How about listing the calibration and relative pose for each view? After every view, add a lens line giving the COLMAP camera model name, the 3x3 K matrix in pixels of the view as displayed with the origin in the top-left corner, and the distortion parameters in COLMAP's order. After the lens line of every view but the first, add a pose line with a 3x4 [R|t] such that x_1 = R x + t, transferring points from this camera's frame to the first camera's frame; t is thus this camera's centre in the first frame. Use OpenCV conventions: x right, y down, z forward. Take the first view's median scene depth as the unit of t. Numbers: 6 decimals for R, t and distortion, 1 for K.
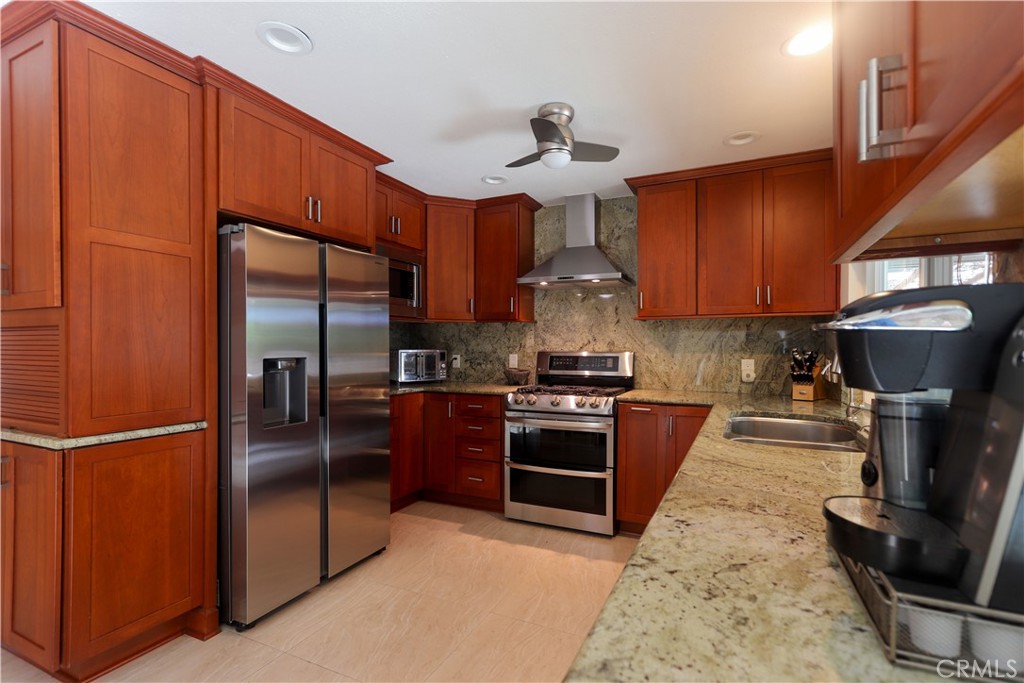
lens RADIAL K [[475.2, 0, 515.2], [0, 475.2, 346.7], [0, 0, 1]] dist [-0.004517, 0.002361]
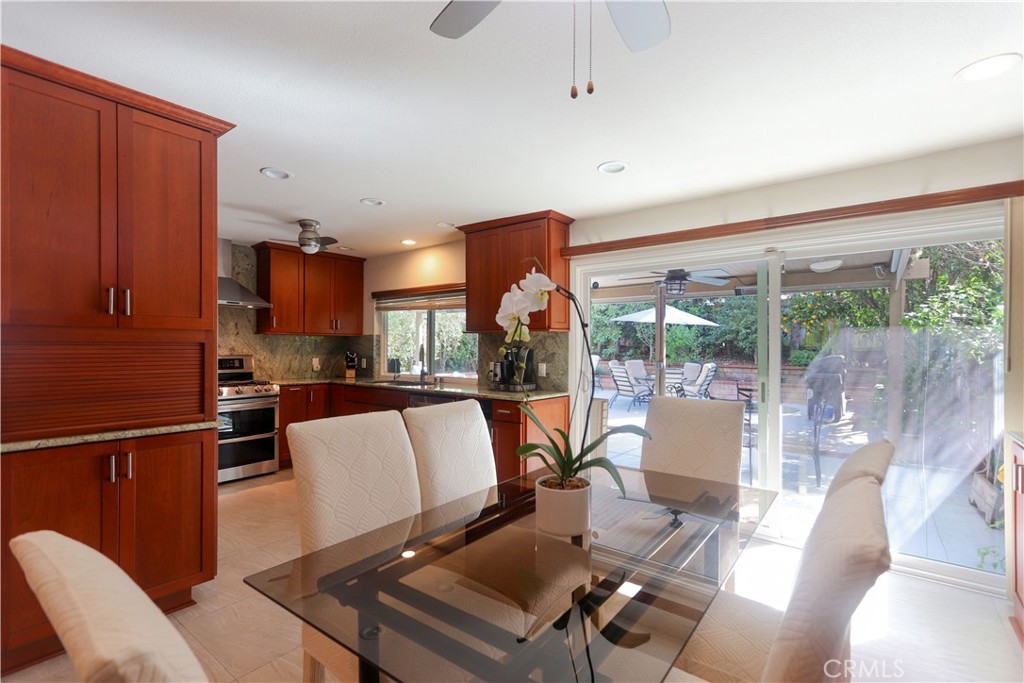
lens RADIAL K [[475.2, 0, 522.2], [0, 475.2, 347.8], [0, 0, 1]] dist [-0.004517, 0.002361]
pose [[0.202129, -0.000663, 0.979359, -1.073791], [-0.003882, 0.999991, 0.001478, -0.017563], [-0.979351, -0.004101, 0.202125, -0.113178]]
